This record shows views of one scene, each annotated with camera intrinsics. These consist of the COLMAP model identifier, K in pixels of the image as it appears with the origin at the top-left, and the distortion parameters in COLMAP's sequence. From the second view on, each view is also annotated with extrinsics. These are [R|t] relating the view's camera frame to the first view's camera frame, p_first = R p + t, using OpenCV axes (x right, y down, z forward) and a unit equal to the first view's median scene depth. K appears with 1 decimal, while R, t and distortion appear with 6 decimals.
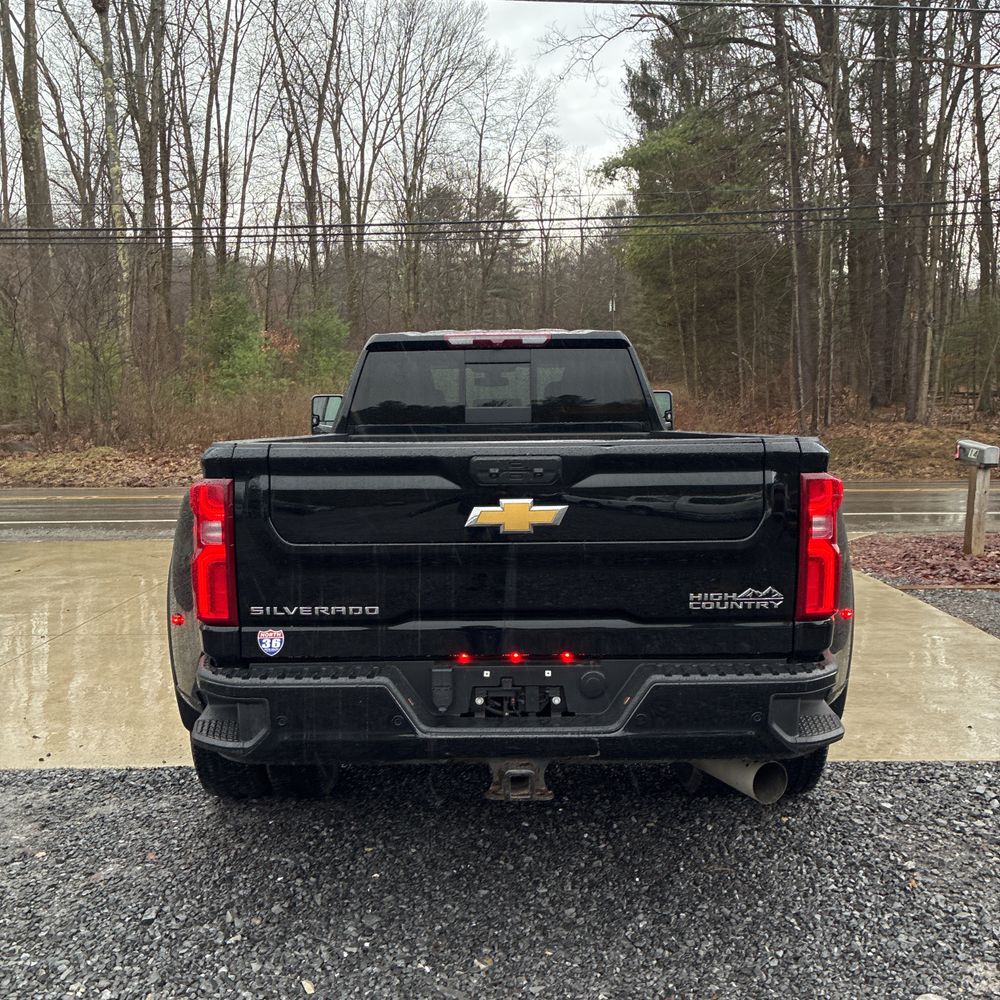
lens RADIAL K [[1011.4, 0, 498.3], [0, 1011.4, 498.5], [0, 0, 1]] dist [0.019159, 0.000000]
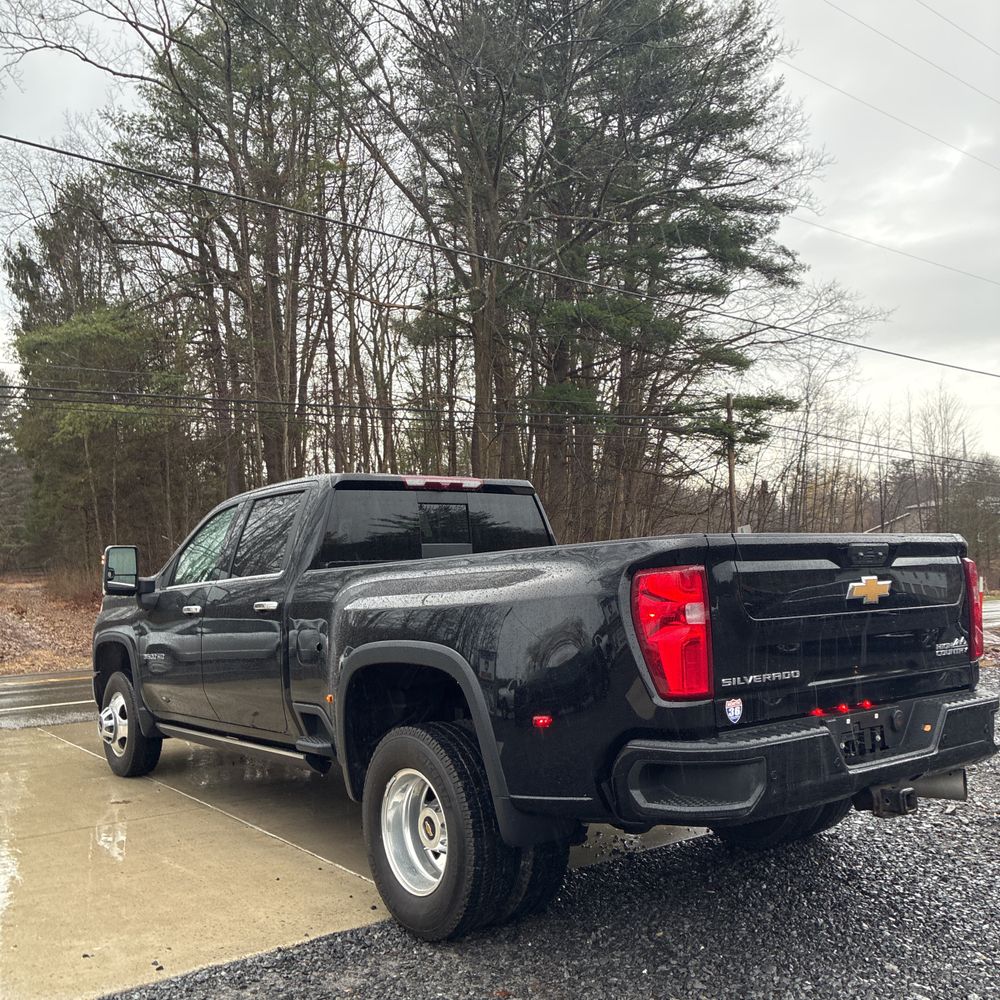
lens RADIAL K [[1011.4, 0, 479.5], [0, 1011.4, 506.1], [0, 0, 1]] dist [0.019159, 0.000000]
pose [[0.799977, 0.025361, 0.599494, -0.617867], [0.084858, 0.984283, -0.154875, 0.037736], [-0.594000, 0.174768, 0.785252, 0.136205]]
